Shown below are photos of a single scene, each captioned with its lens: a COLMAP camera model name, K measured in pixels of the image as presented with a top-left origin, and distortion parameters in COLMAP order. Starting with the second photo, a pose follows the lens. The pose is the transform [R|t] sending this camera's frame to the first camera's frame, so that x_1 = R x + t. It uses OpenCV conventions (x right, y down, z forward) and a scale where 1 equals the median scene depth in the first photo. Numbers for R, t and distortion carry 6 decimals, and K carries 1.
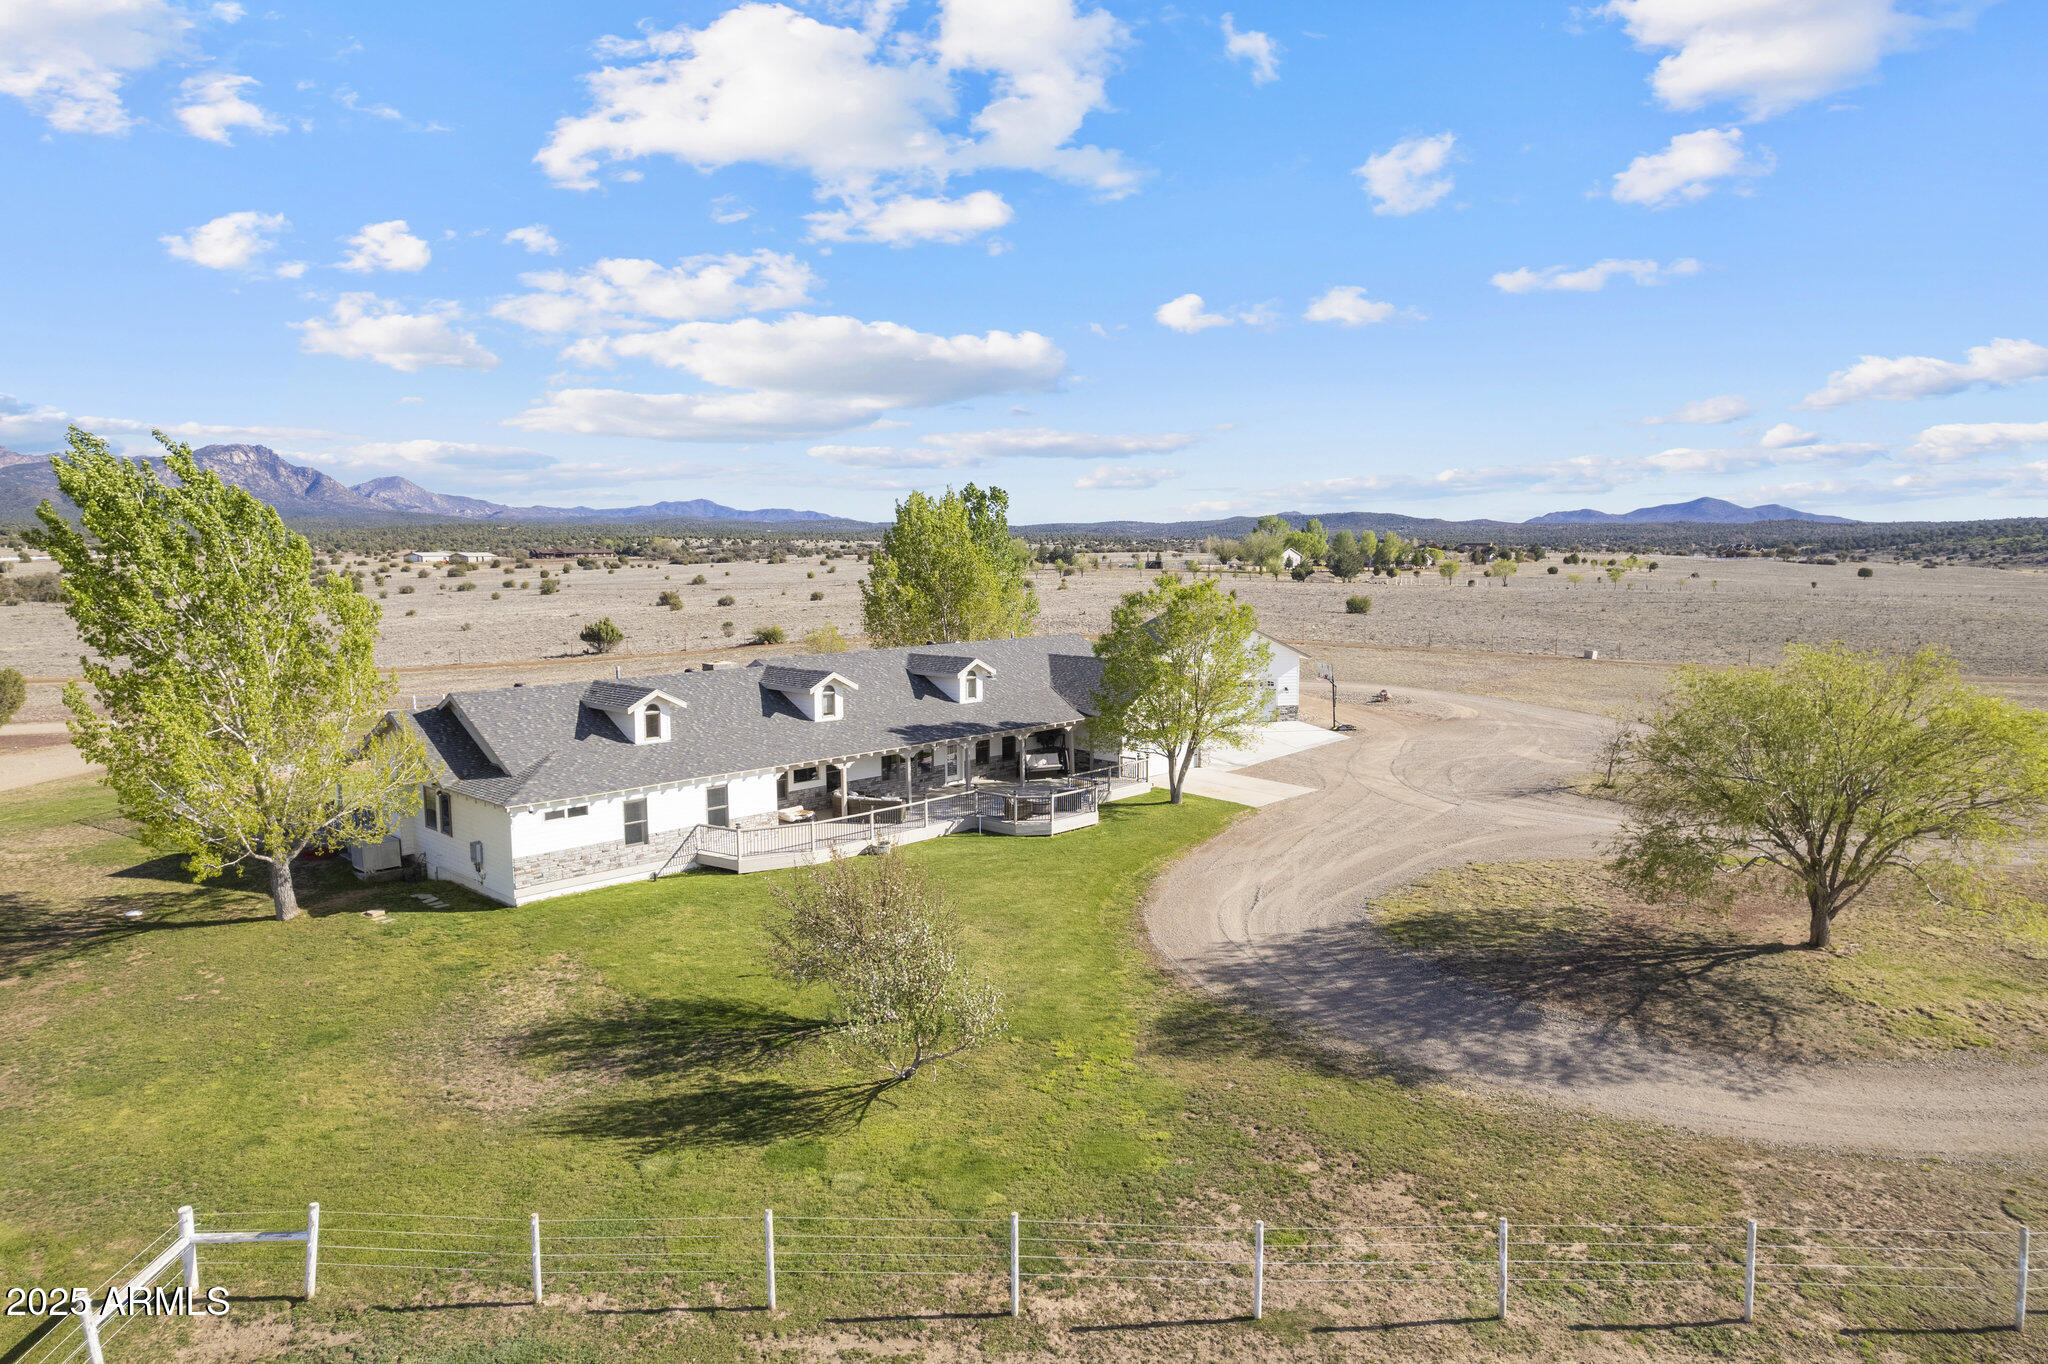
lens RADIAL K [[1309.3, 0, 1036.4], [0, 1309.3, 685.5], [0, 0, 1]] dist [-0.075596, 0.069186]
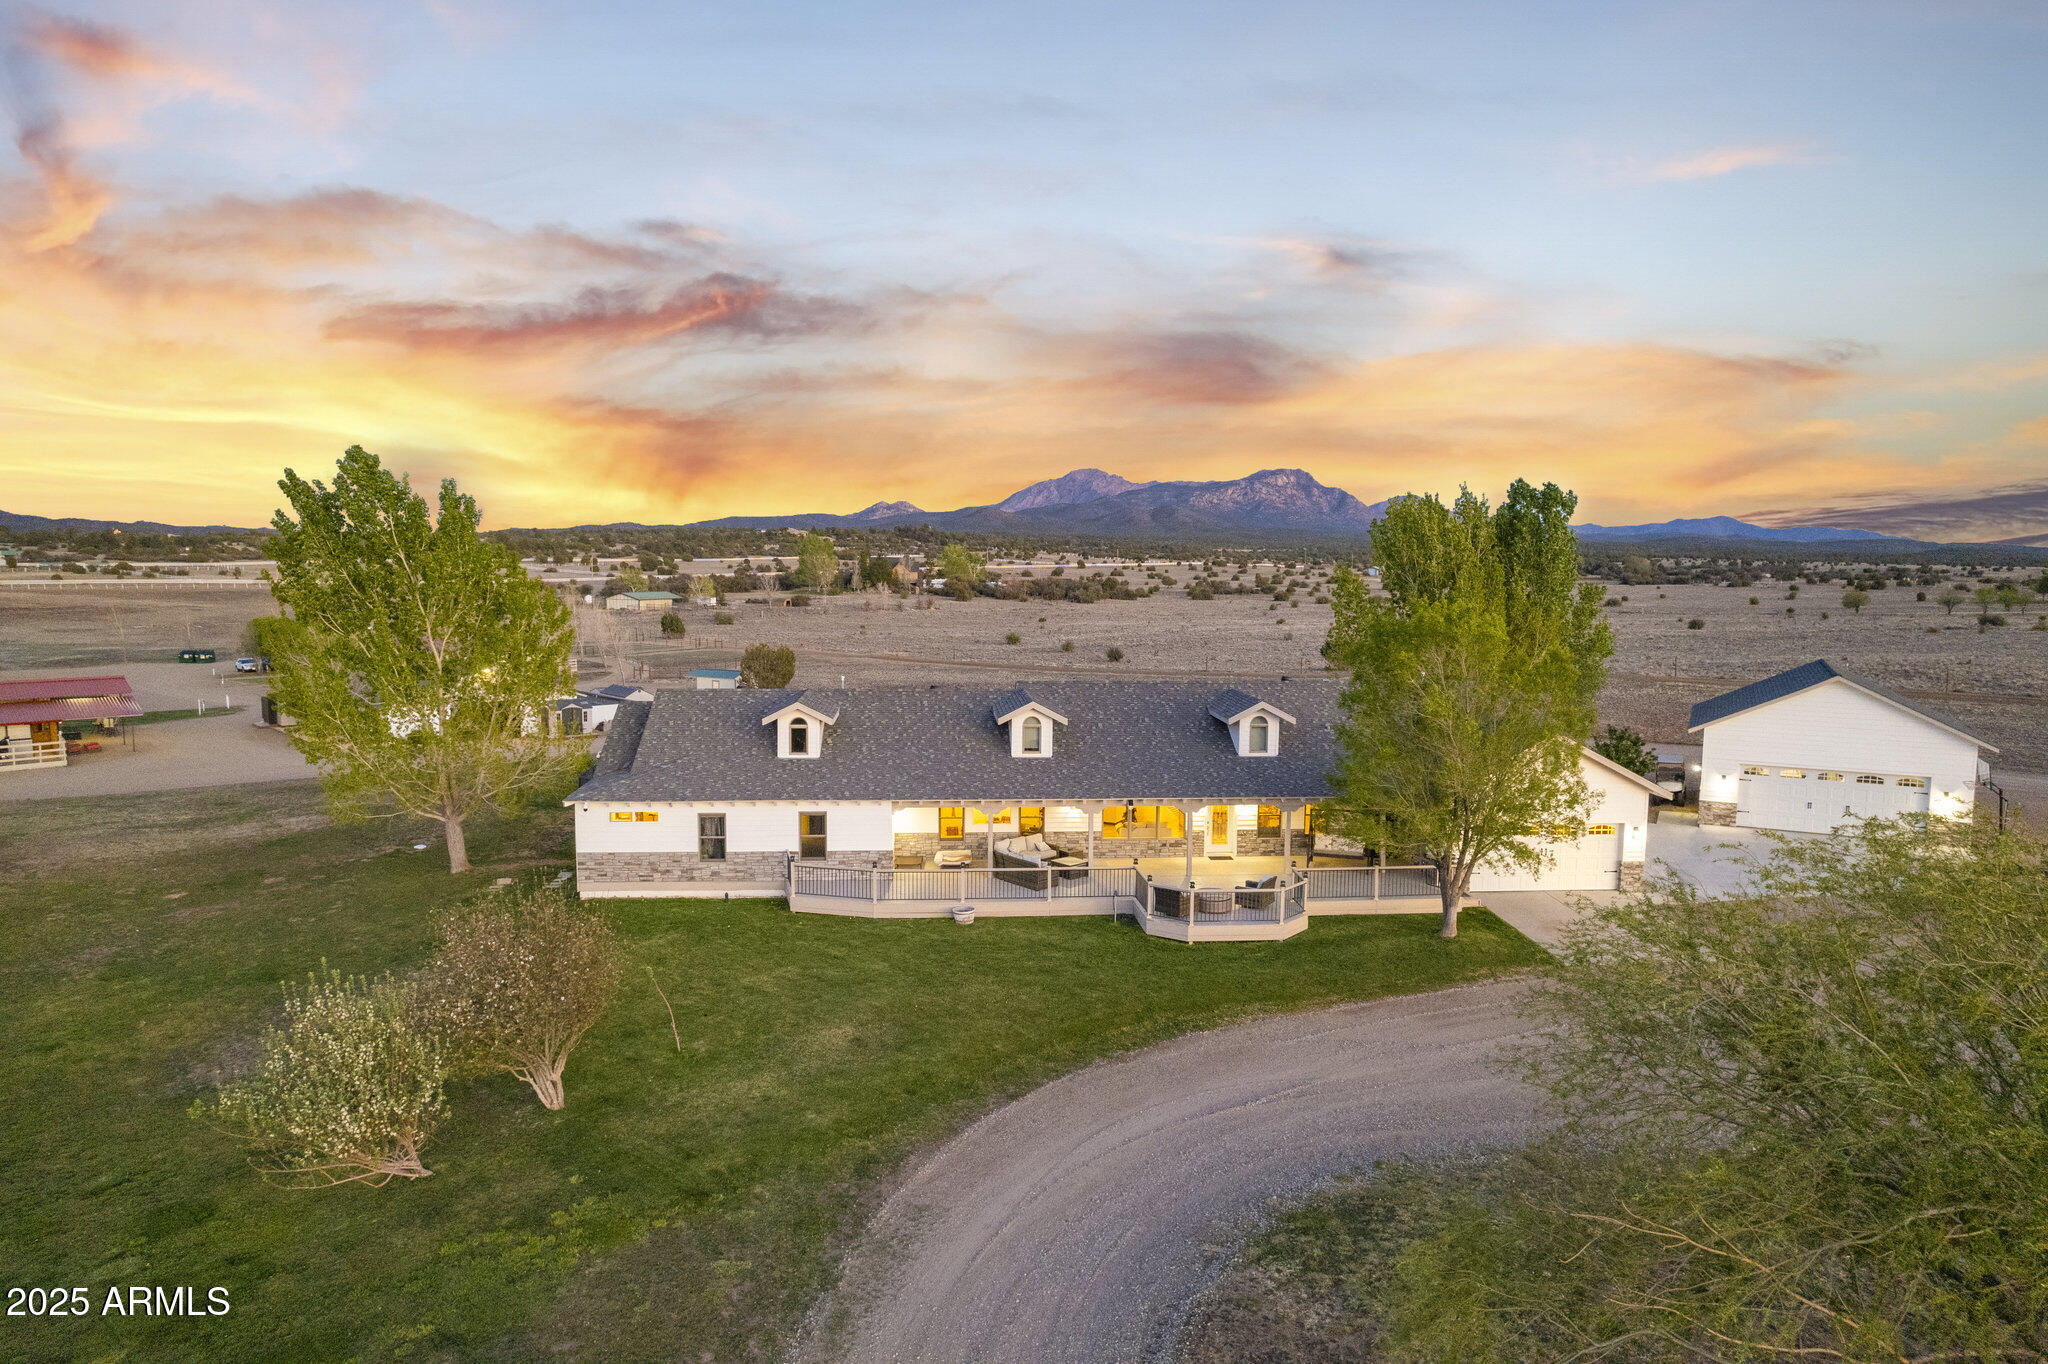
lens RADIAL K [[1309.3, 0, 1036.4], [0, 1309.3, 685.5], [0, 0, 1]] dist [-0.075596, 0.069186]
pose [[0.740592, 0.075962, -0.667647, 0.399784], [-0.084738, 0.996215, 0.019350, -0.036013], [0.666591, 0.042245, 0.744226, 0.349137]]
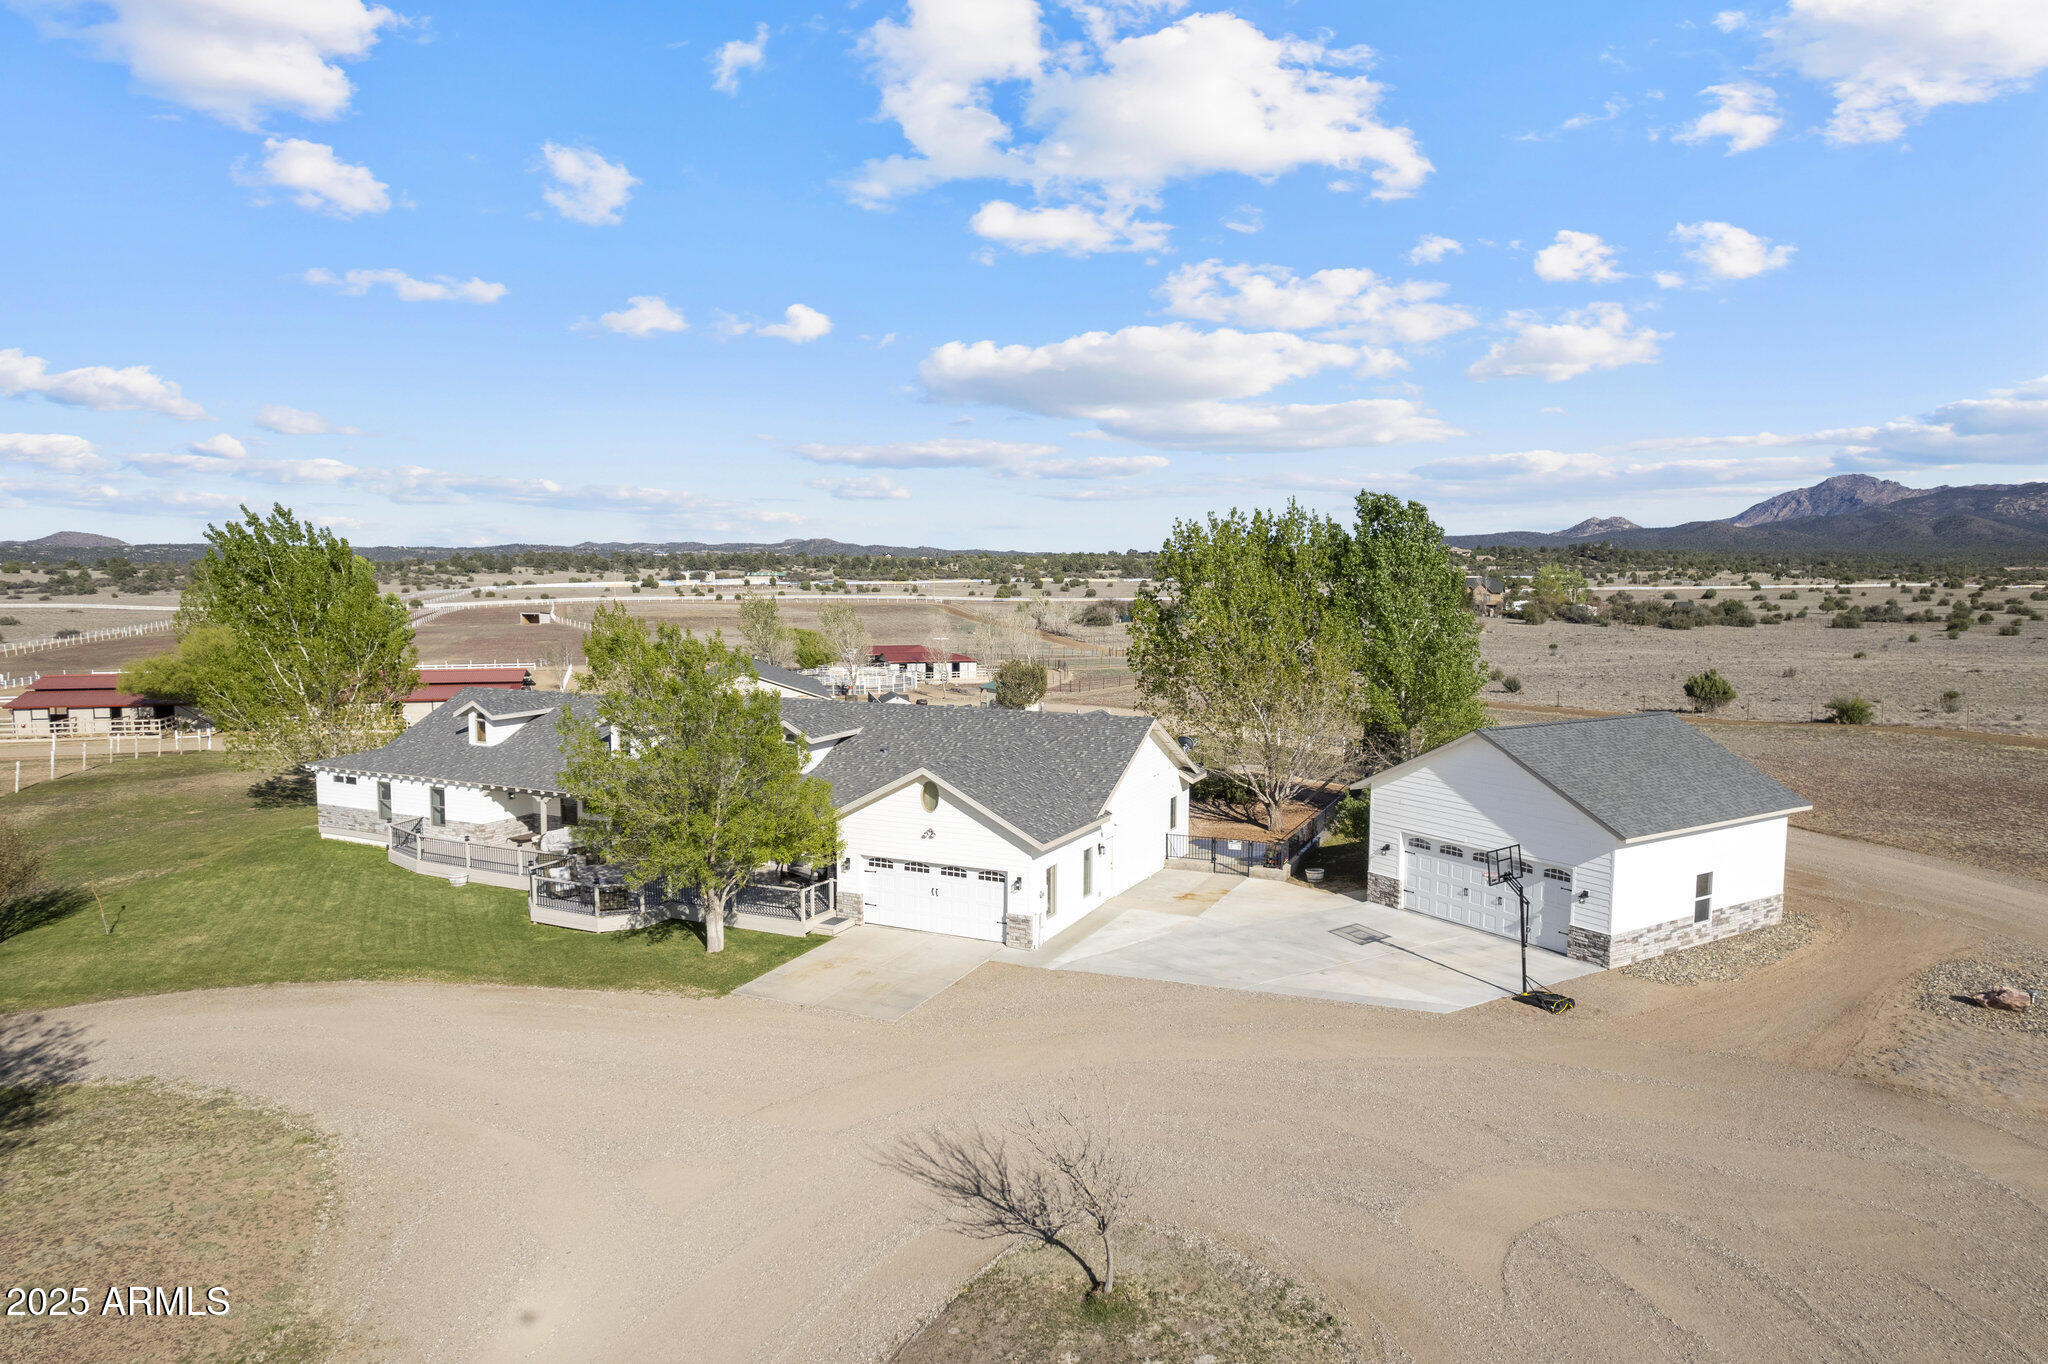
lens RADIAL K [[1309.3, 0, 1036.4], [0, 1309.3, 685.5], [0, 0, 1]] dist [-0.075596, 0.069186]
pose [[0.303003, 0.087389, -0.948974, 0.828396], [-0.109230, 0.992409, 0.056512, -0.112657], [0.946709, 0.086533, 0.310248, 0.952639]]
